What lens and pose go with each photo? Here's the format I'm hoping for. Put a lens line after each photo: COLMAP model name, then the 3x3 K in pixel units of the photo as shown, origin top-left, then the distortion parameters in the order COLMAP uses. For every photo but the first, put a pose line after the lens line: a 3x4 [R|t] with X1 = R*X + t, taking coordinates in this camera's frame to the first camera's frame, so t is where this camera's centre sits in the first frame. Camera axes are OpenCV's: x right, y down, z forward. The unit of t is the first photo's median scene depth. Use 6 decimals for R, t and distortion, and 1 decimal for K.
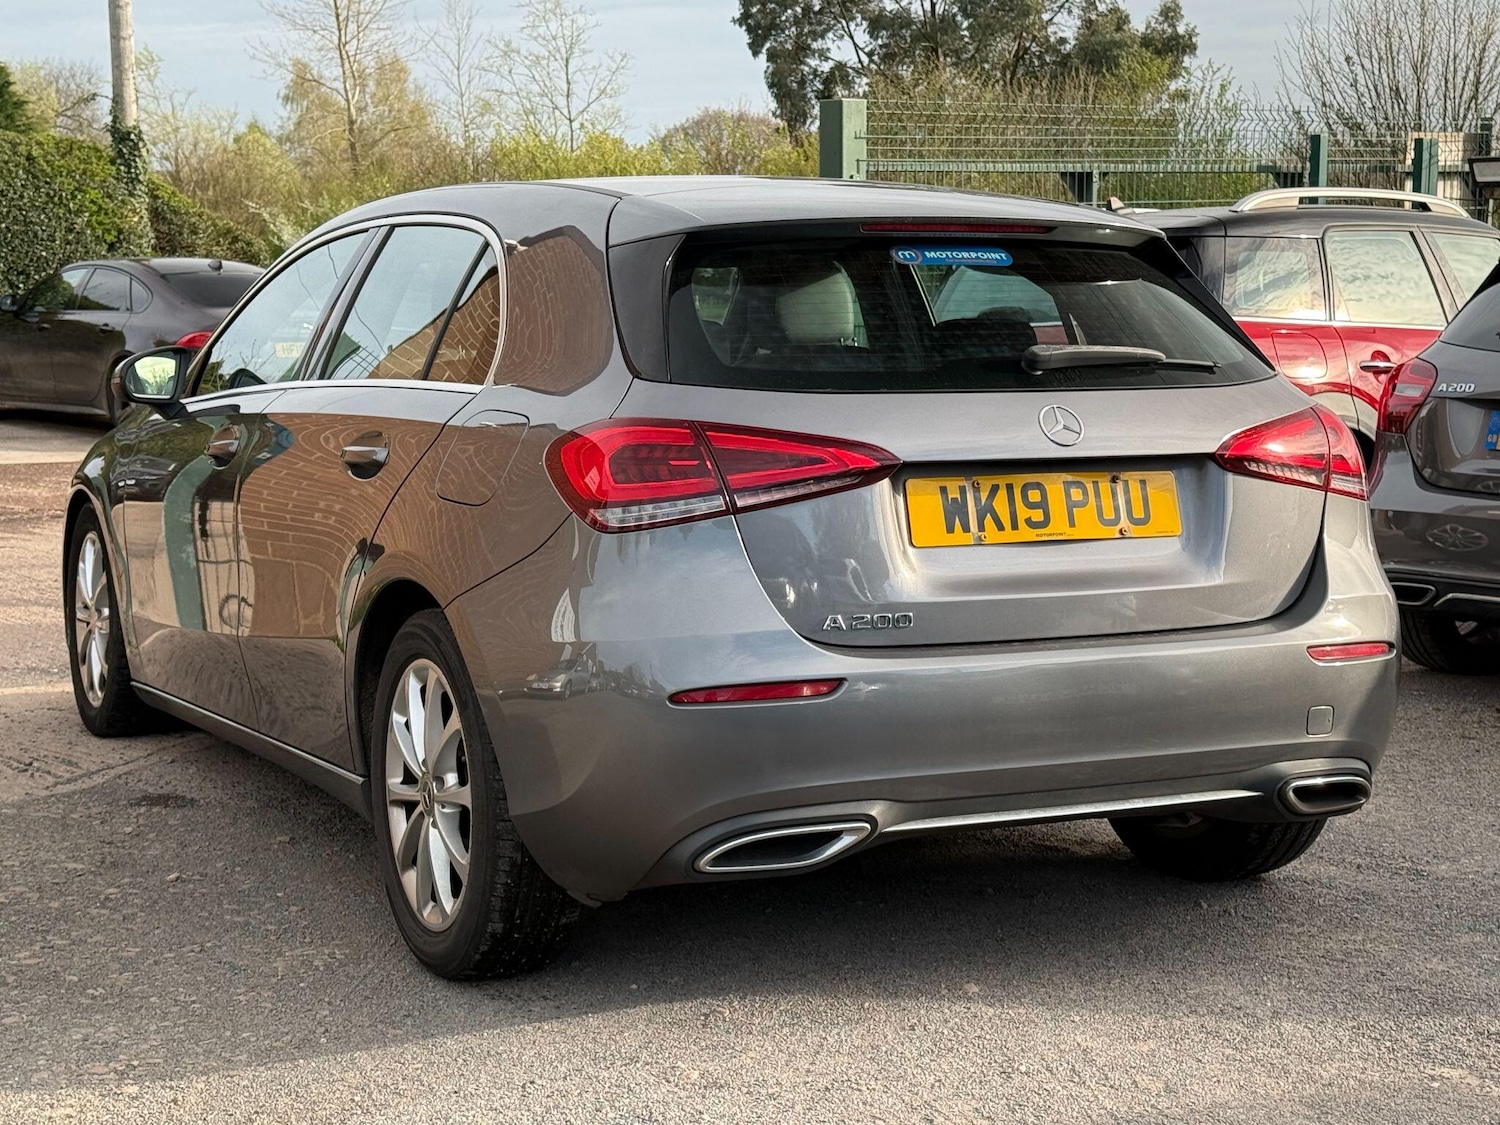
lens RADIAL K [[2870.3, 0, 750.8], [0, 2870.3, 569.9], [0, 0, 1]] dist [0.215017, -0.305492]
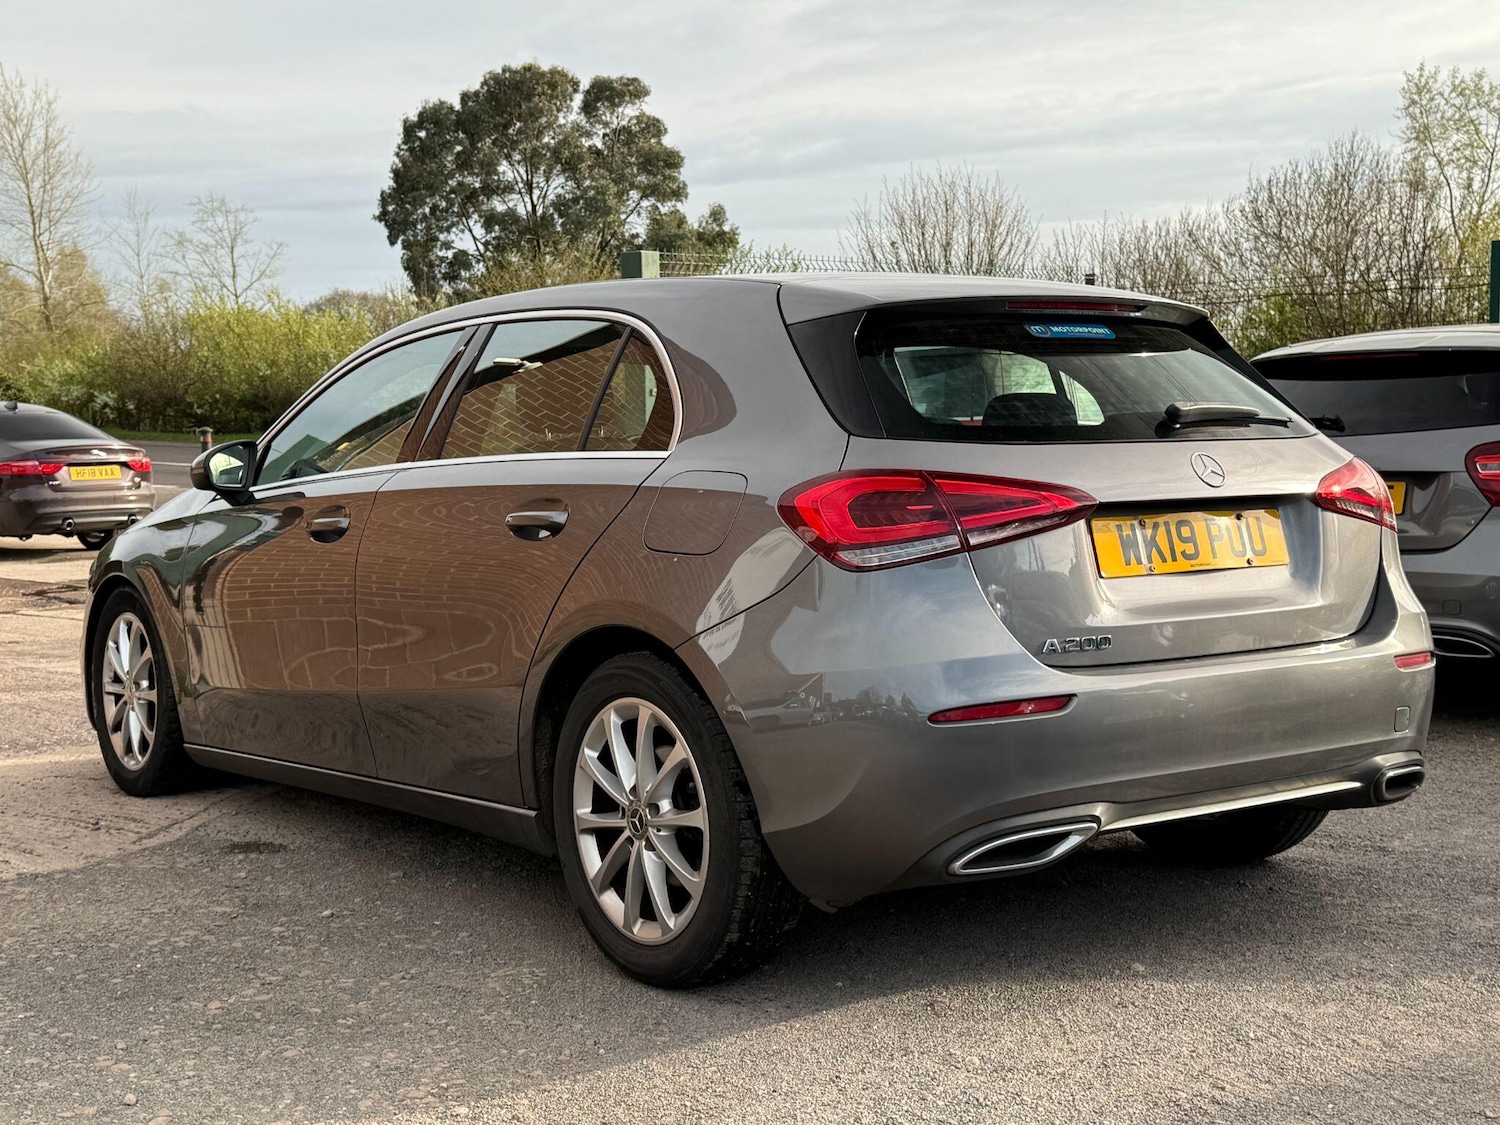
lens RADIAL K [[2206.9, 0, 750.0], [0, 2206.9, 562.5], [0, 0, 1]] dist [0.238664, -0.630466]
pose [[0.980074, -0.028661, 0.196557, -0.180805], [0.036782, 0.998608, -0.037792, 0.009974], [-0.195200, 0.044268, 0.979764, 0.120125]]
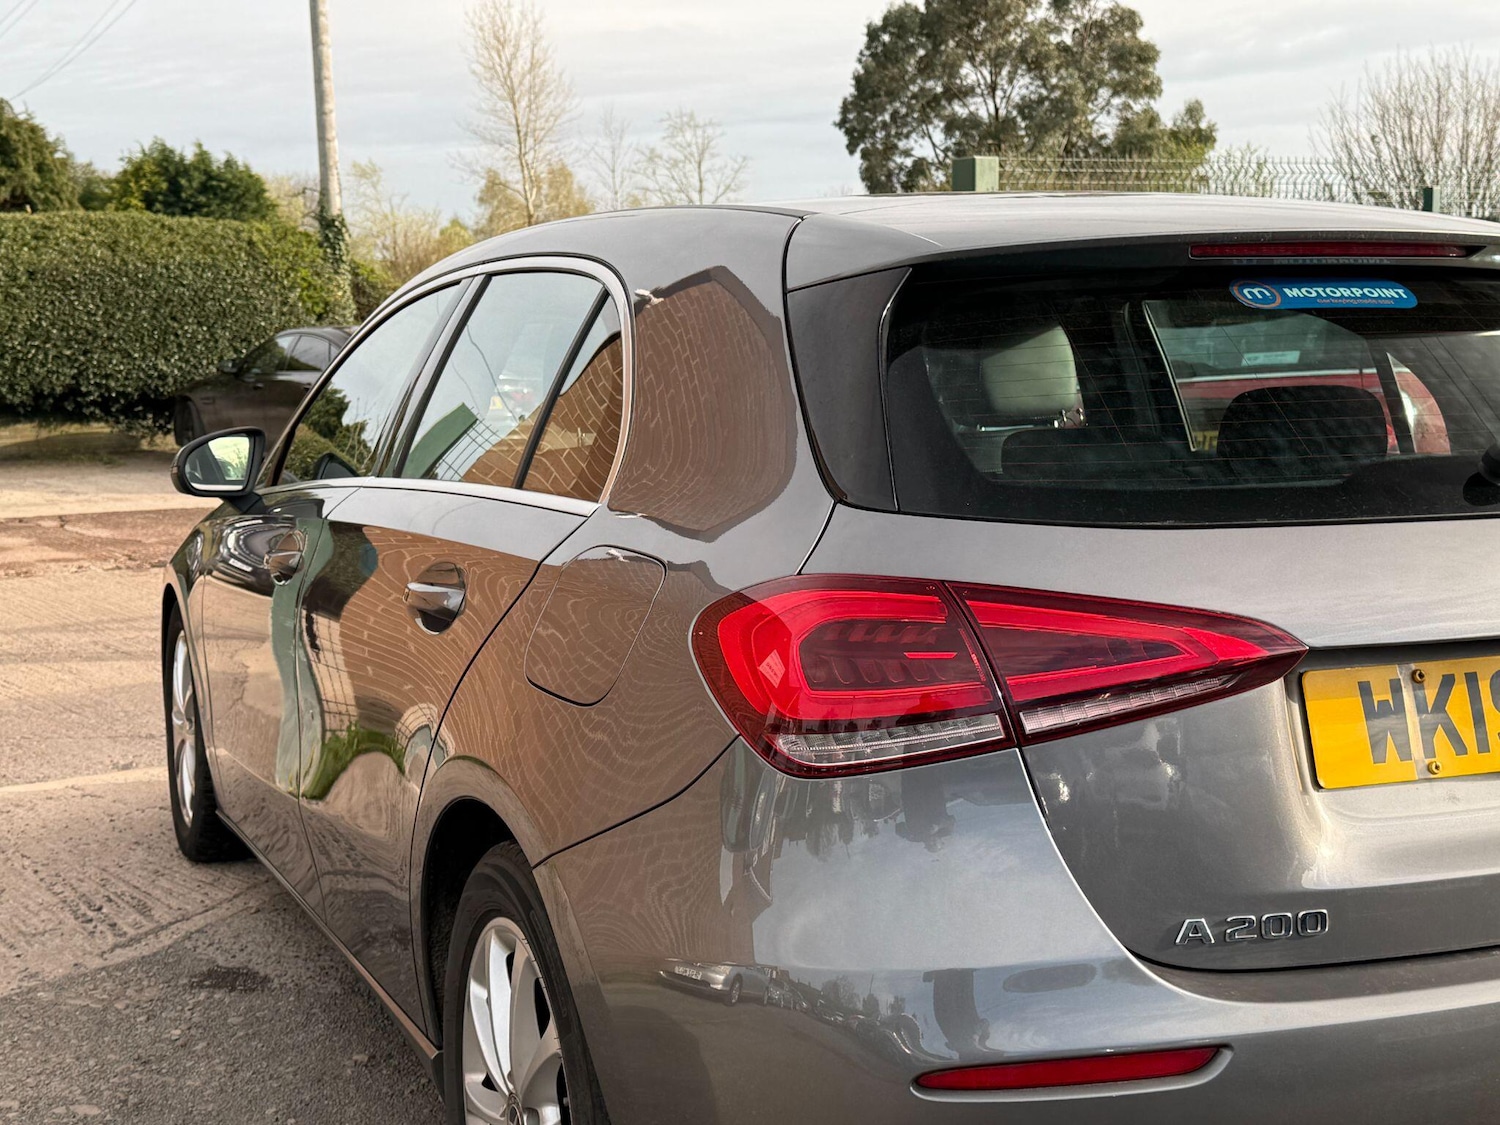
lens RADIAL K [[2096.5, 0, 710.5], [0, 2096.5, 578.9], [0, 0, 1]] dist [0.227357, -0.577872]
pose [[0.998250, -0.006869, -0.058738, -0.029801], [0.007689, 0.999876, 0.013735, -0.041355], [0.058637, -0.014162, 0.998179, 0.401972]]
